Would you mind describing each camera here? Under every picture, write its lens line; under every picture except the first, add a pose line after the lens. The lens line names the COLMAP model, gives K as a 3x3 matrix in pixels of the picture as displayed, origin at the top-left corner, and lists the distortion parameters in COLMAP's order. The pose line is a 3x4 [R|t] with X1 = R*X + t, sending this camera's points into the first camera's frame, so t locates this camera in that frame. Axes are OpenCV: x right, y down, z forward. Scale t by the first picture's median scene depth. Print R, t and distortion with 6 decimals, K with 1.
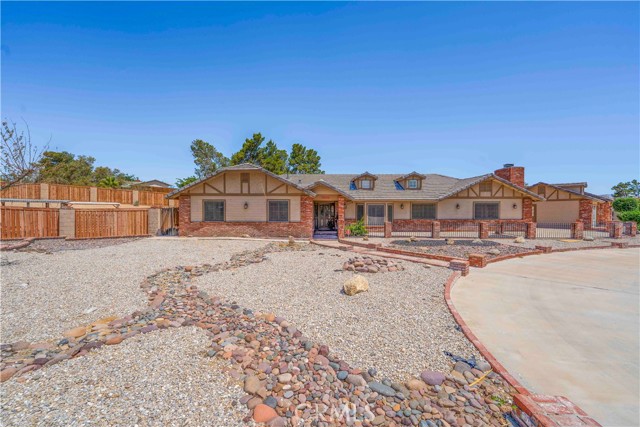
lens RADIAL K [[260.6, 0, 317.7], [0, 260.6, 214.6], [0, 0, 1]] dist [-0.001525, -0.000239]
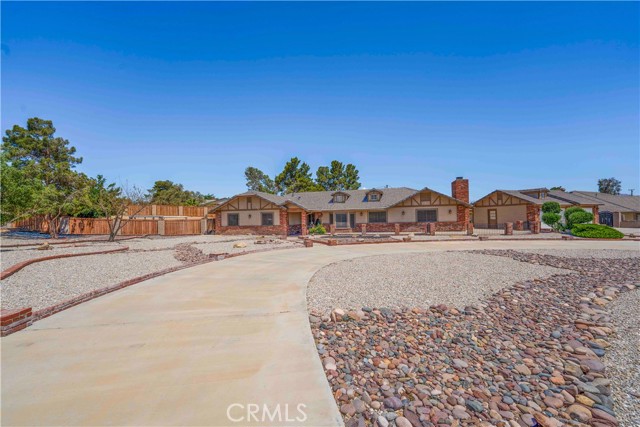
lens RADIAL K [[260.6, 0, 317.7], [0, 260.6, 214.6], [0, 0, 1]] dist [-0.001525, -0.000239]
pose [[0.966651, -0.025259, -0.254849, 0.455380], [0.016103, 0.999150, -0.037947, 0.020091], [0.255591, 0.032577, 0.966236, -0.399557]]
